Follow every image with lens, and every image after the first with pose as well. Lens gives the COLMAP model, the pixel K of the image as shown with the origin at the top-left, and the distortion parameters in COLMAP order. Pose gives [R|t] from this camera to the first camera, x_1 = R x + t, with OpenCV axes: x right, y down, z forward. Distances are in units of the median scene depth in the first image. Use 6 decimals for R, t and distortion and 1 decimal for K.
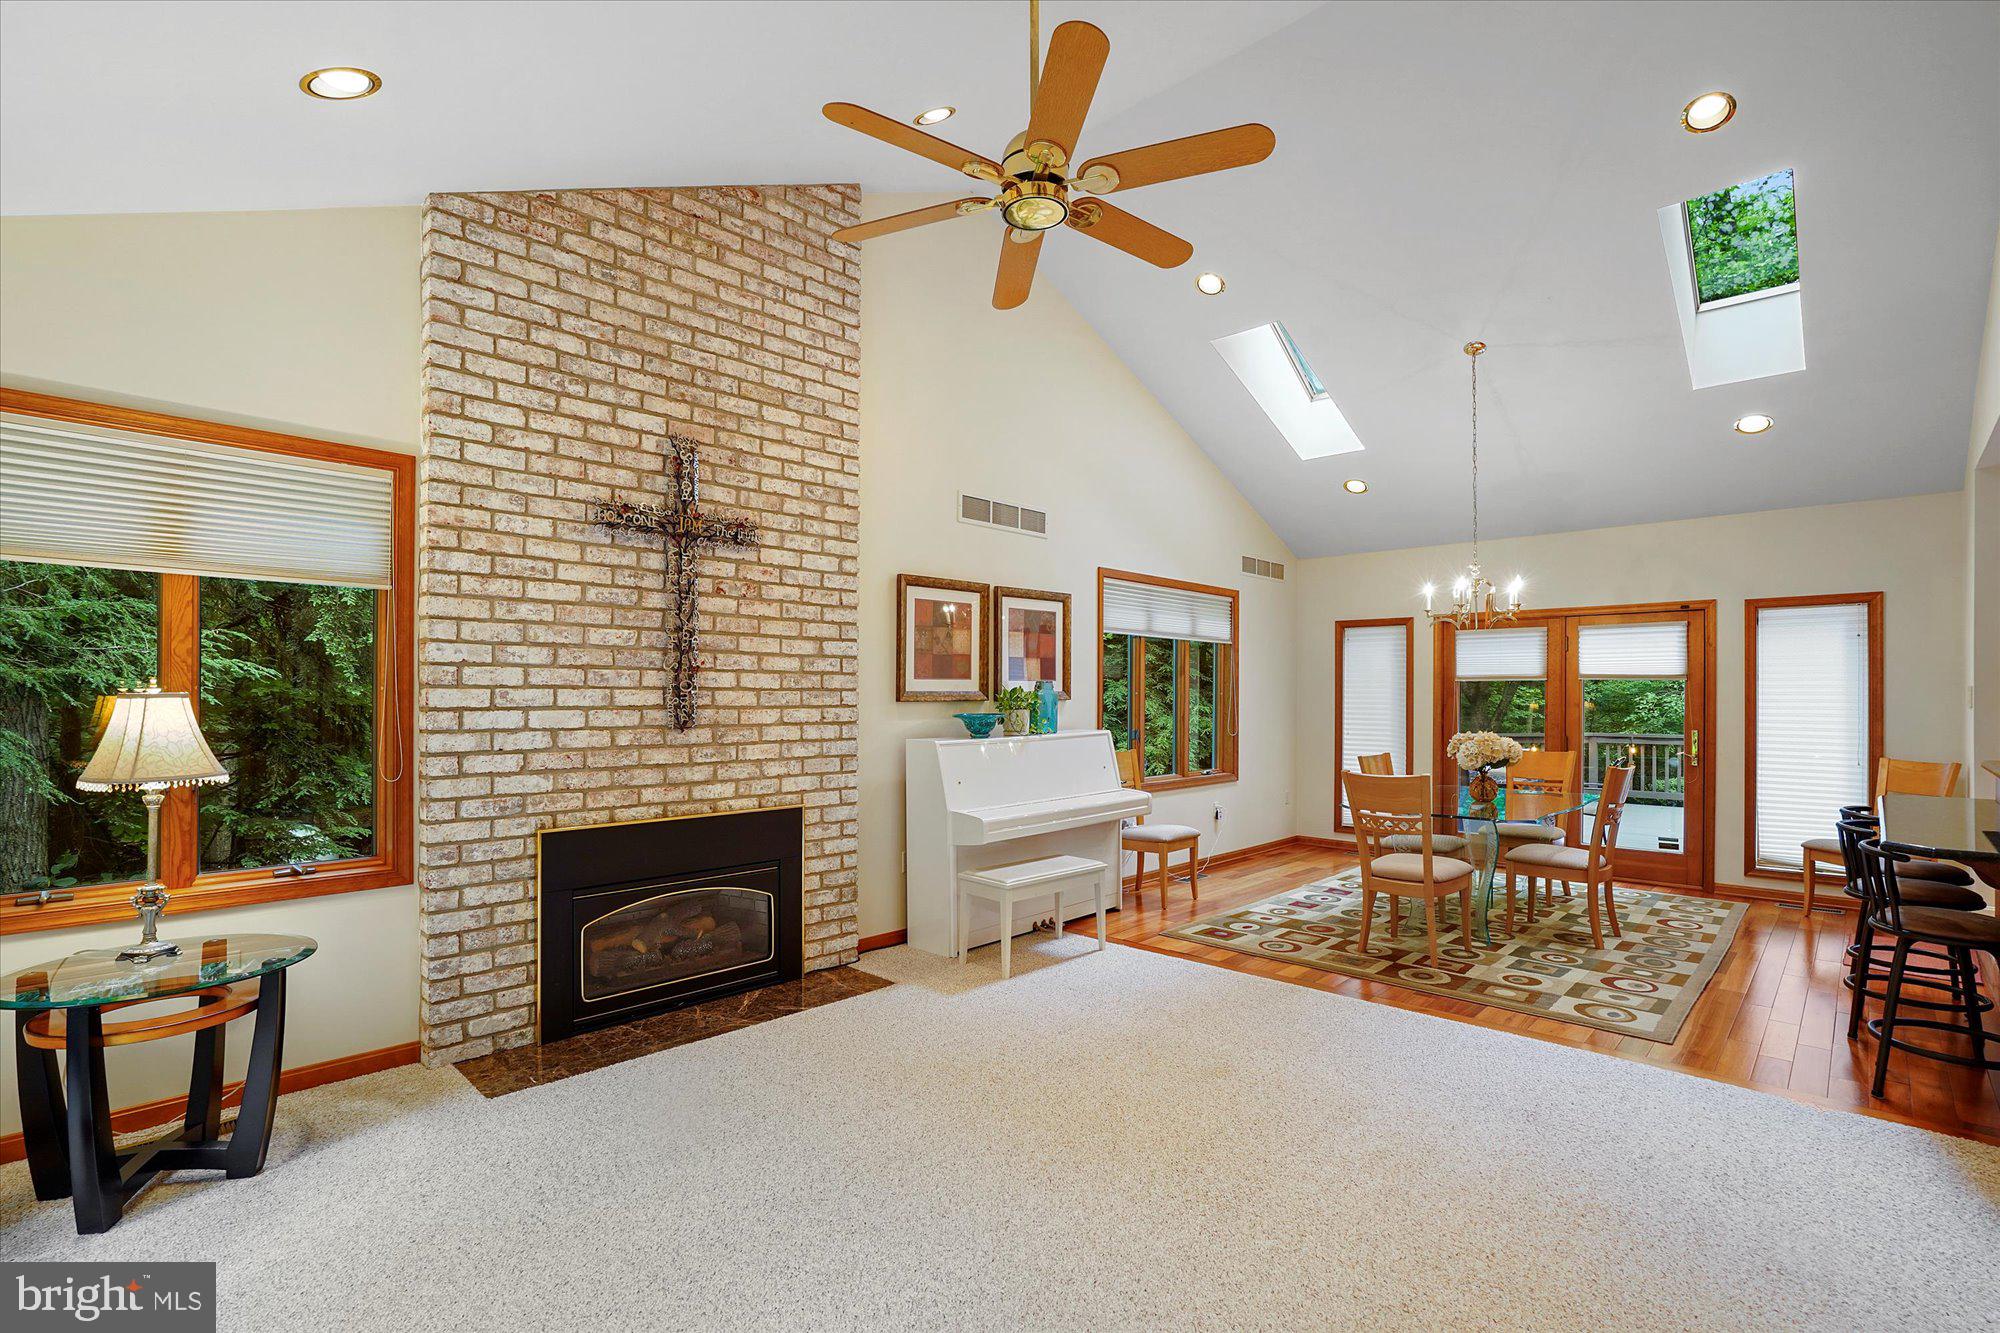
lens RADIAL K [[929.3, 0, 993.3], [0, 929.3, 688.4], [0, 0, 1]] dist [-0.062890, 0.045022]
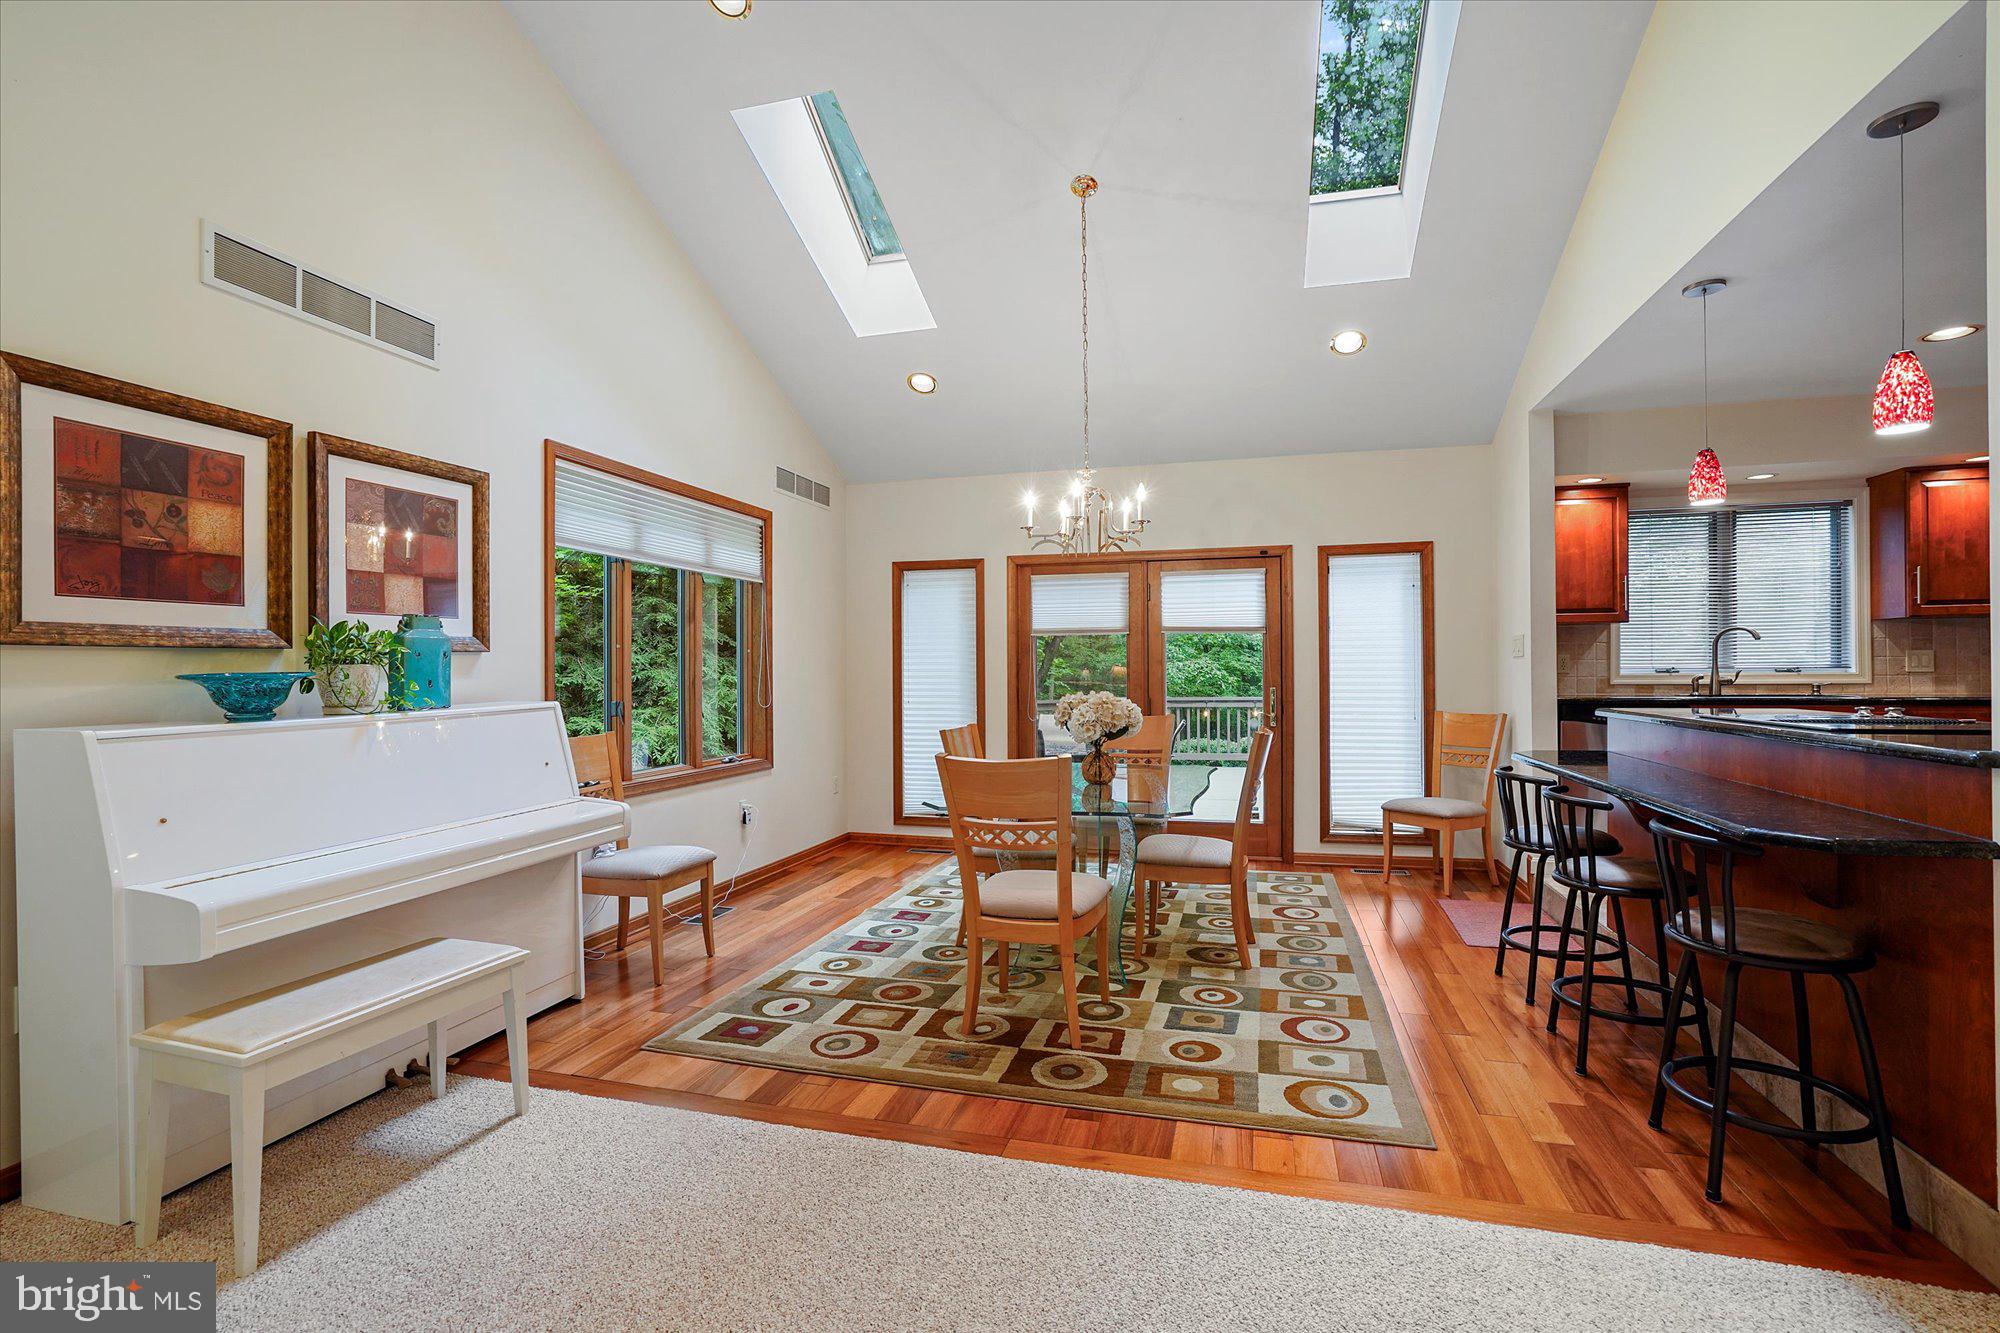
lens RADIAL K [[931.0, 0, 1000.4], [0, 931.0, 673.1], [0, 0, 1]] dist [-0.050805, 0.027214]
pose [[0.878617, -0.010169, 0.477419, 0.118767], [0.005863, 0.999928, 0.010508, 0.028269], [-0.477492, -0.006434, 0.878613, 0.438158]]
